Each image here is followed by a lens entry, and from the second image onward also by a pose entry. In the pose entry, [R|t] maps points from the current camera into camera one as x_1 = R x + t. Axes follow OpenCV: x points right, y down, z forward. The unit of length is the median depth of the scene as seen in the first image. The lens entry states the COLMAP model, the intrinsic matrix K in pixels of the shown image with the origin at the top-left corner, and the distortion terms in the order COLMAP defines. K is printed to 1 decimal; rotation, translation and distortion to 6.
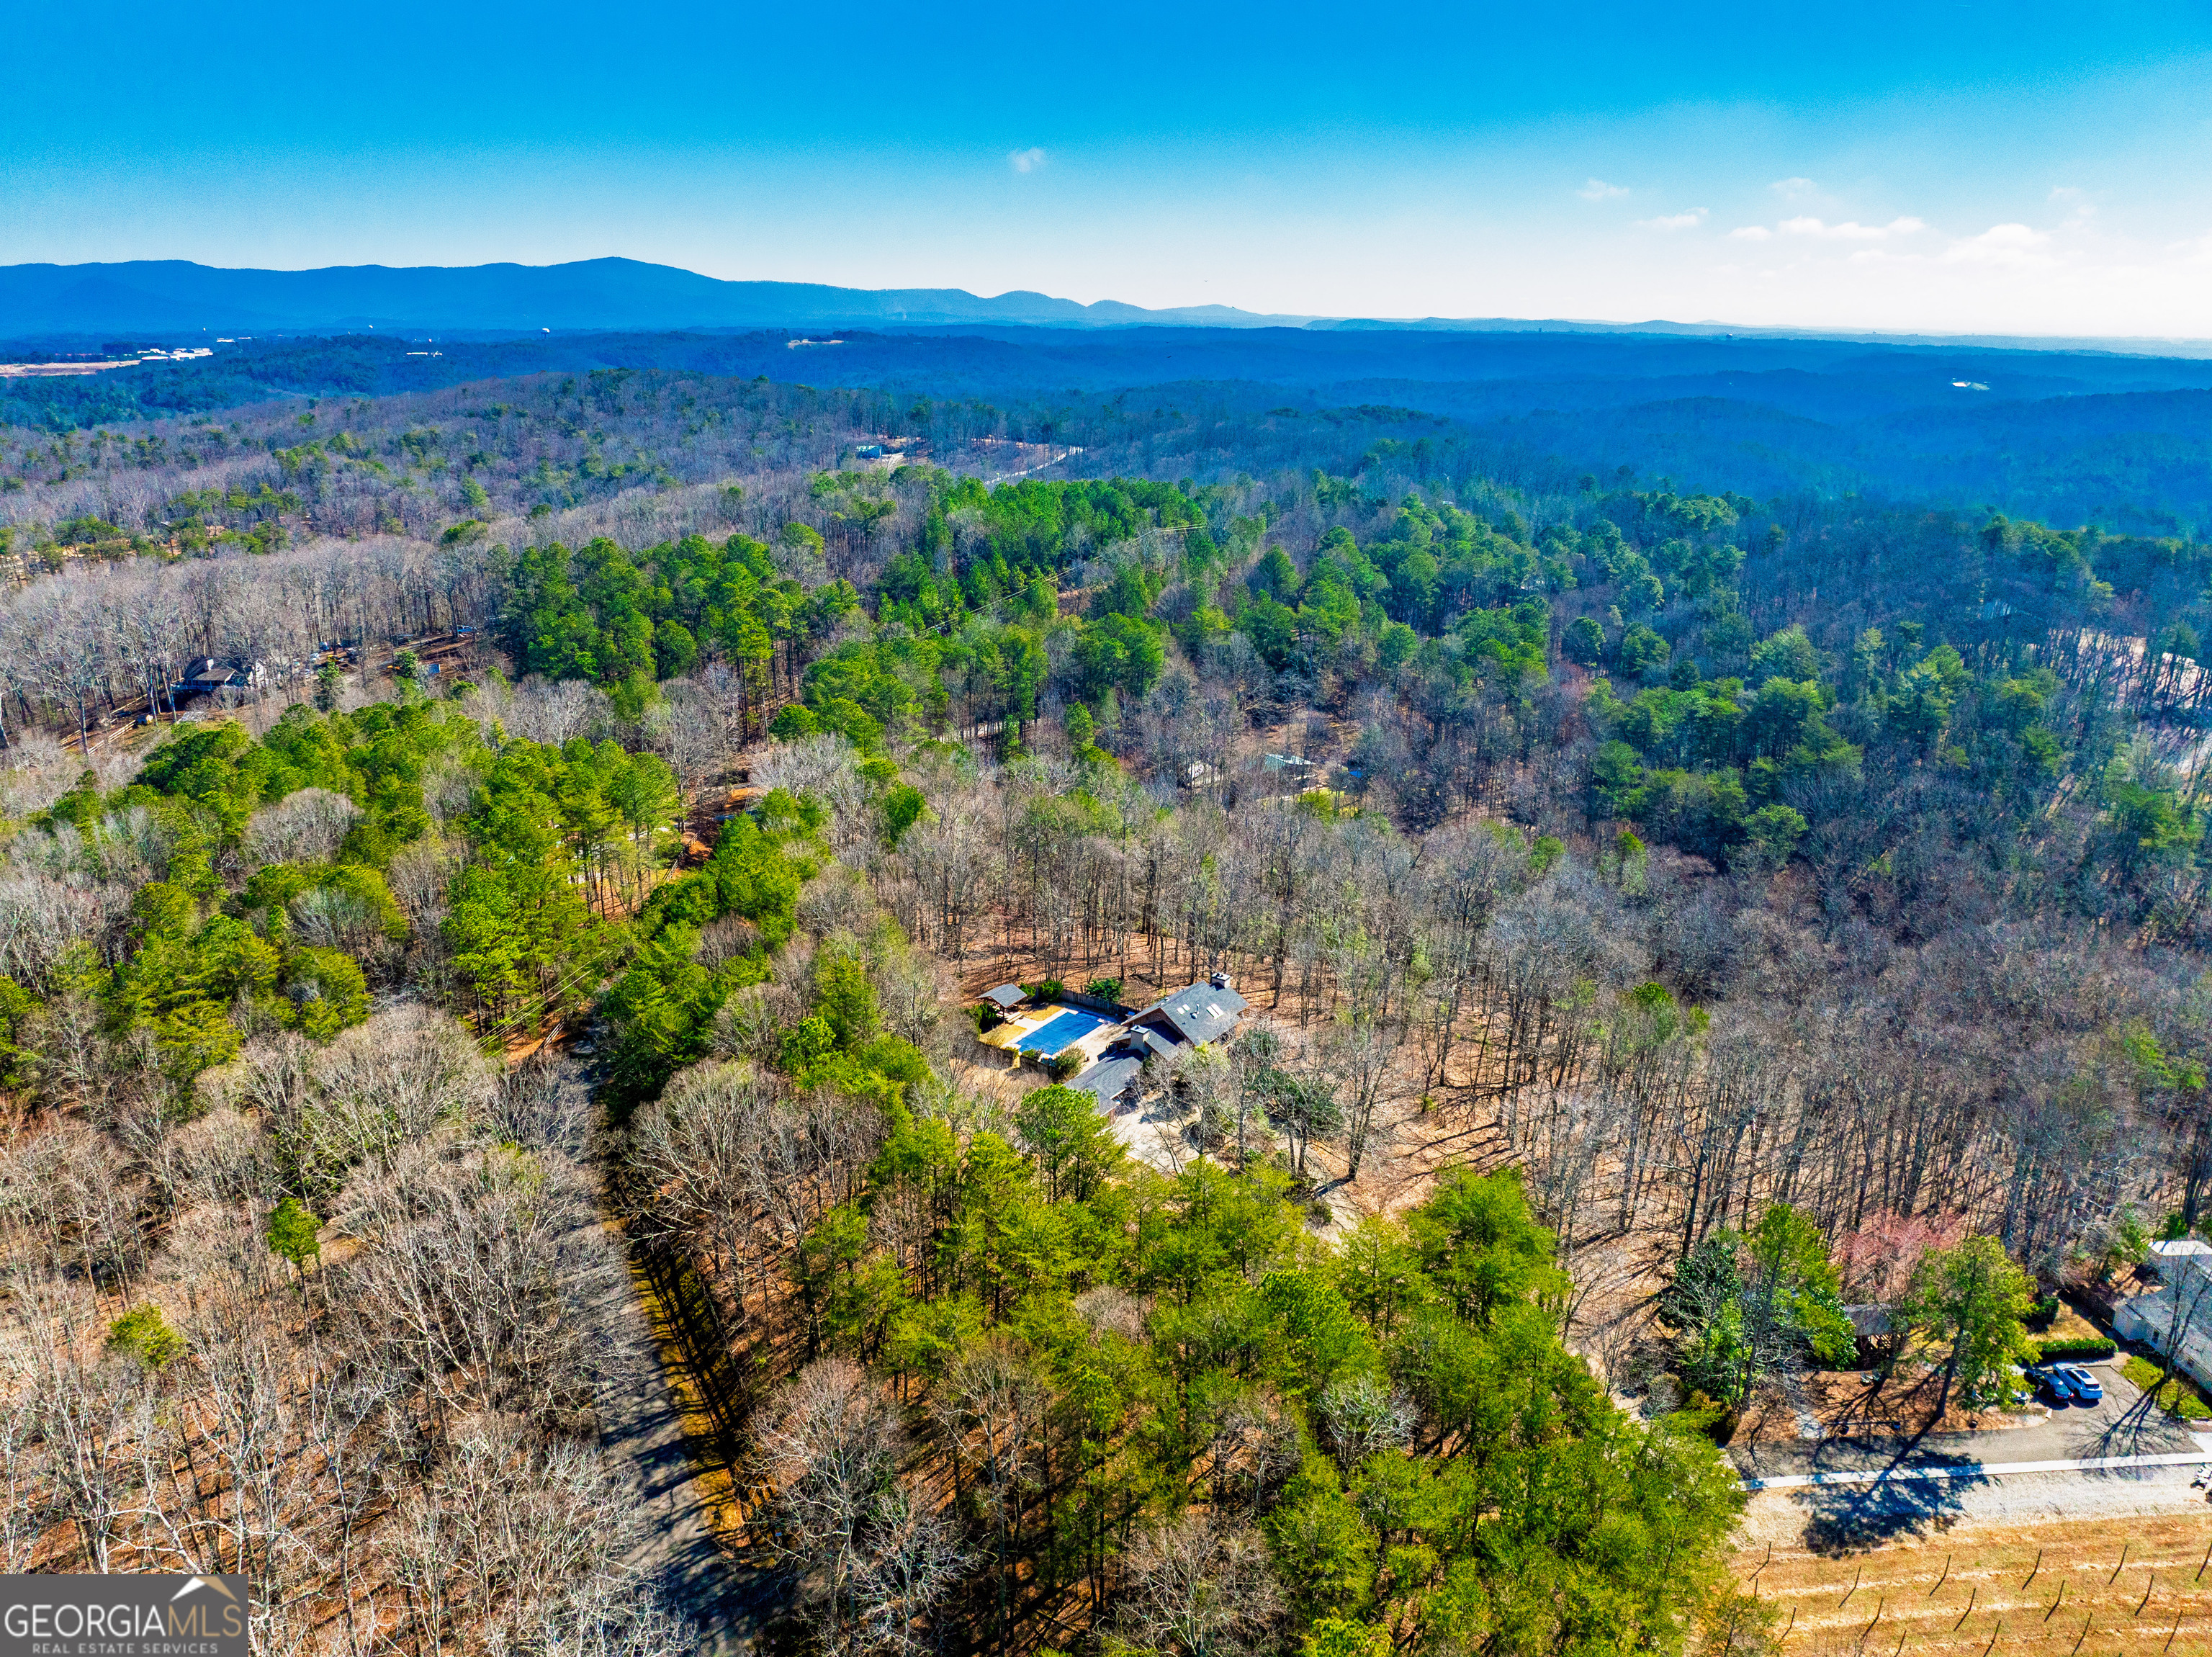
lens RADIAL K [[1555.6, 0, 1102.7], [0, 1555.6, 830.2], [0, 0, 1]] dist [-0.058245, 0.031980]
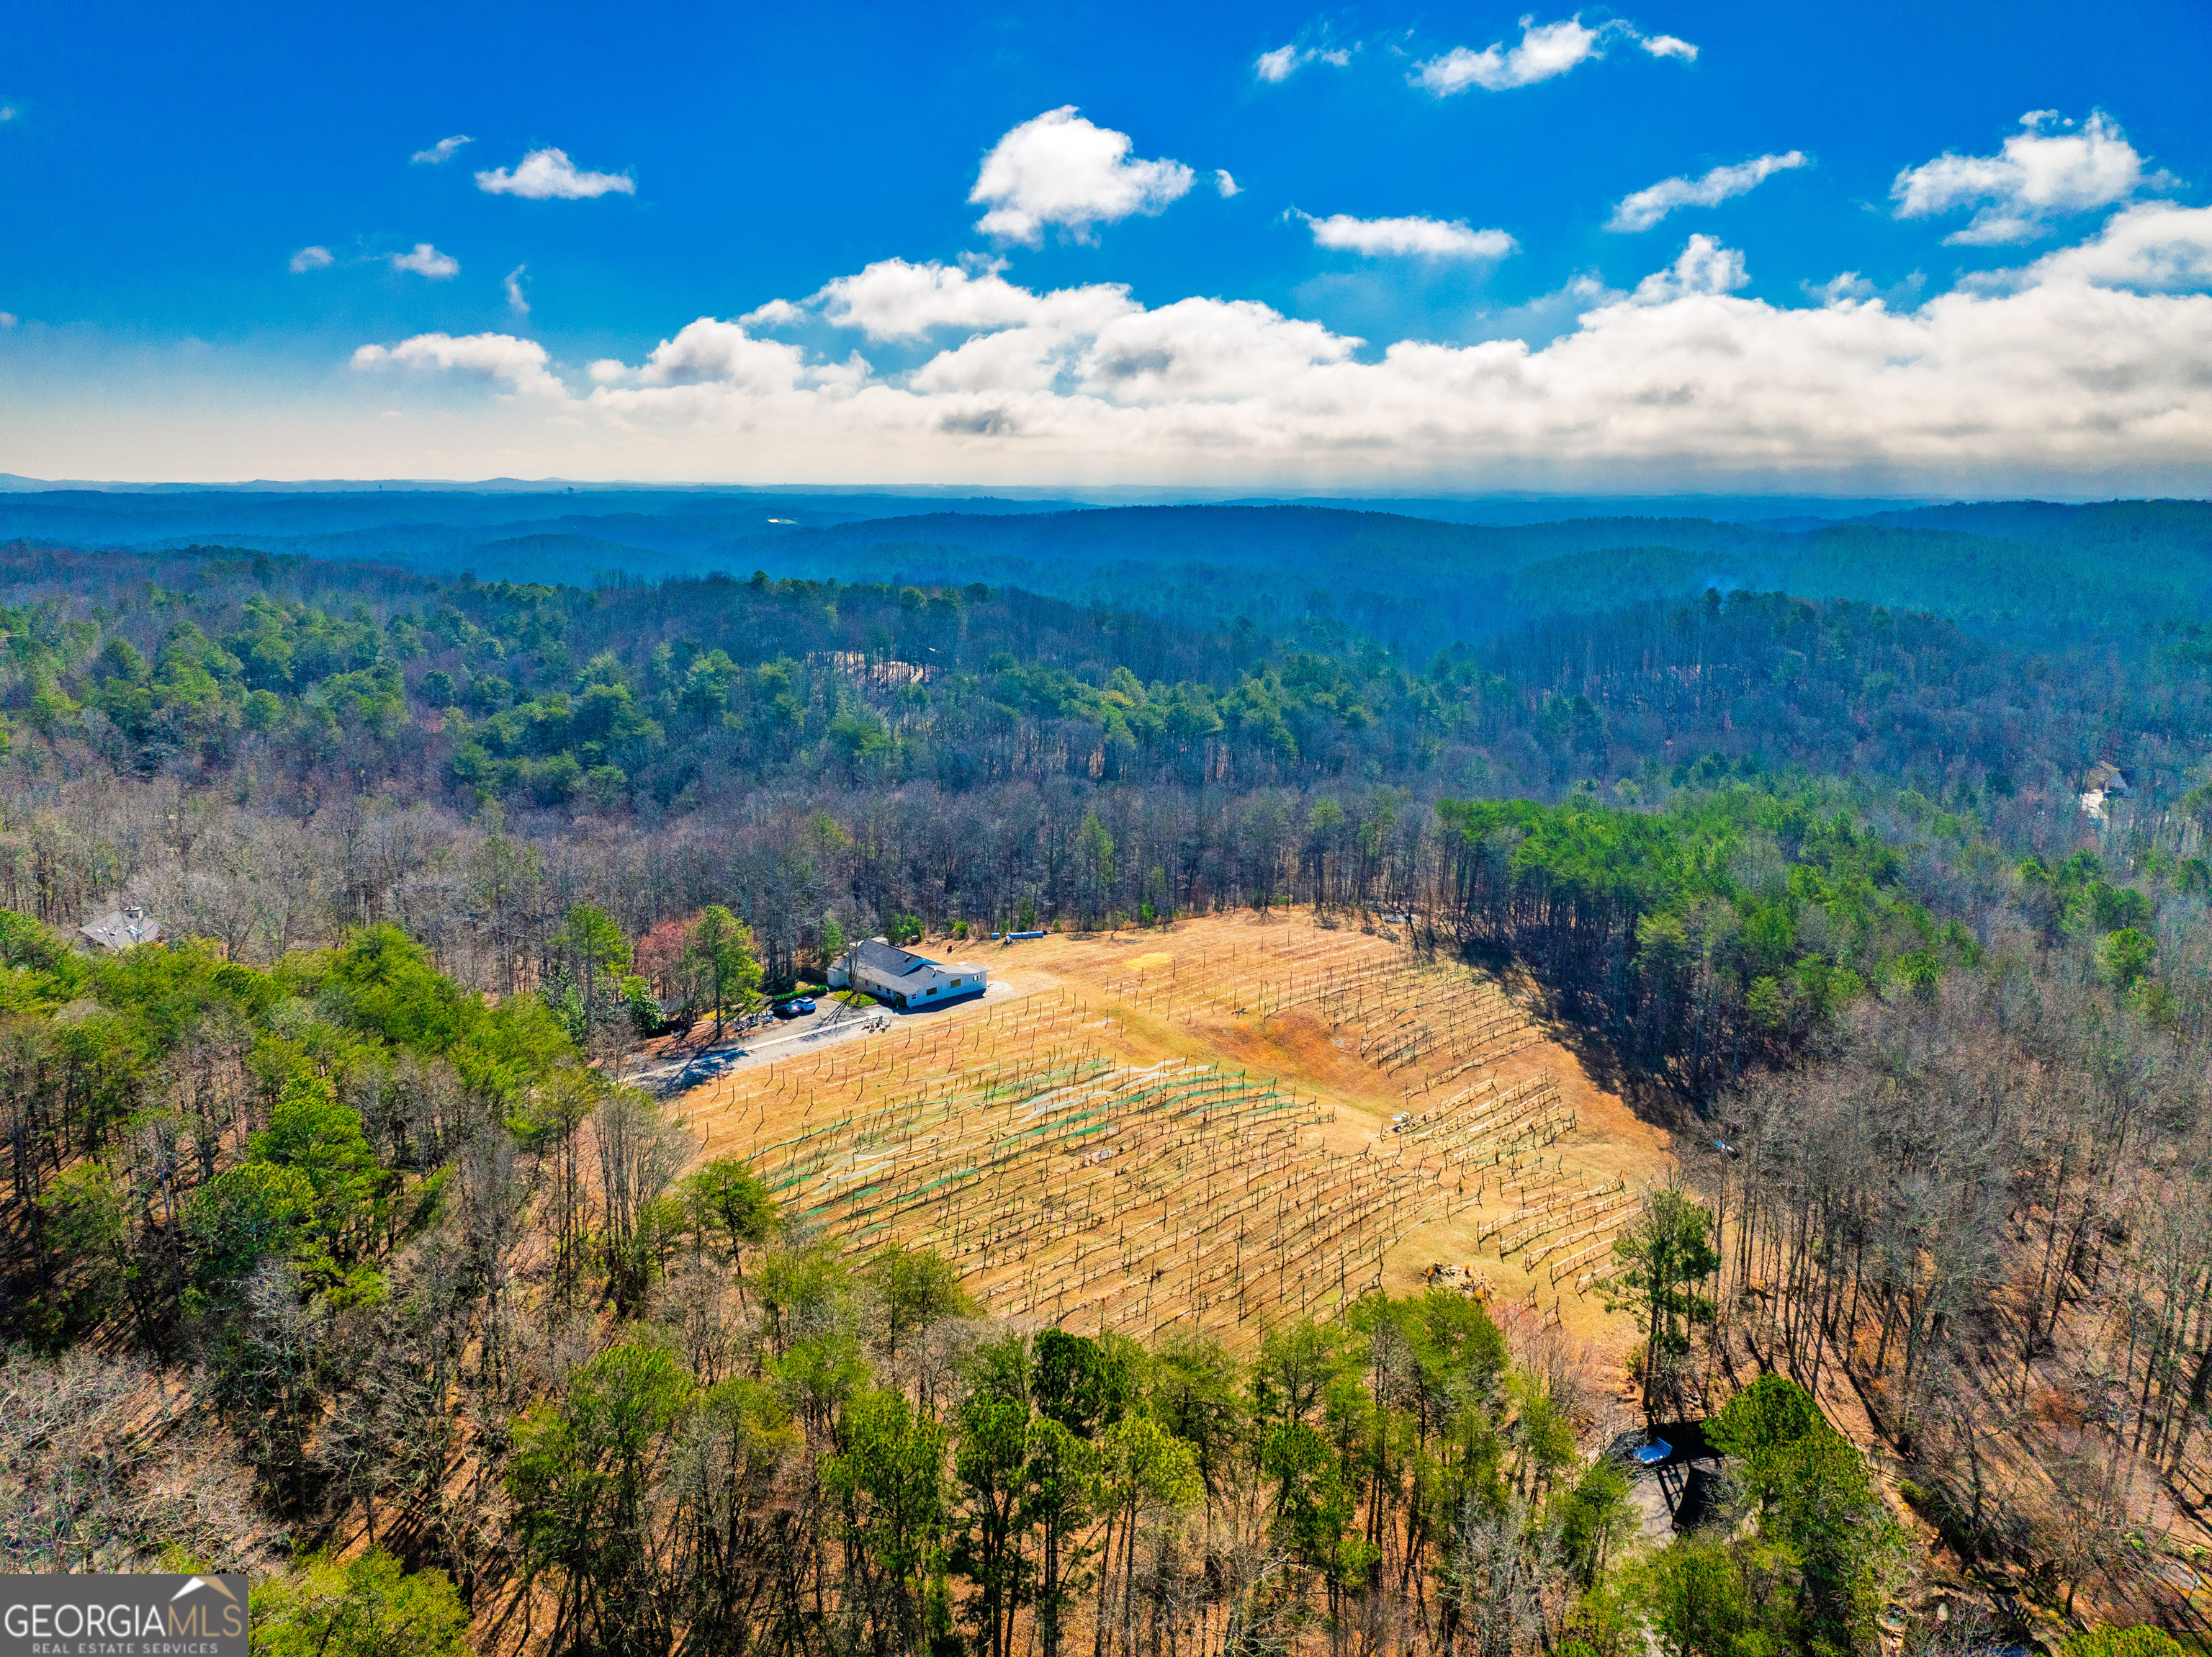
lens RADIAL K [[1555.6, 0, 1102.7], [0, 1555.6, 830.2], [0, 0, 1]] dist [-0.058245, 0.031980]
pose [[0.769670, -0.143039, 0.622212, -0.036817], [0.203585, 0.978689, -0.026844, 0.116147], [-0.605112, 0.147334, 0.782389, -0.186285]]
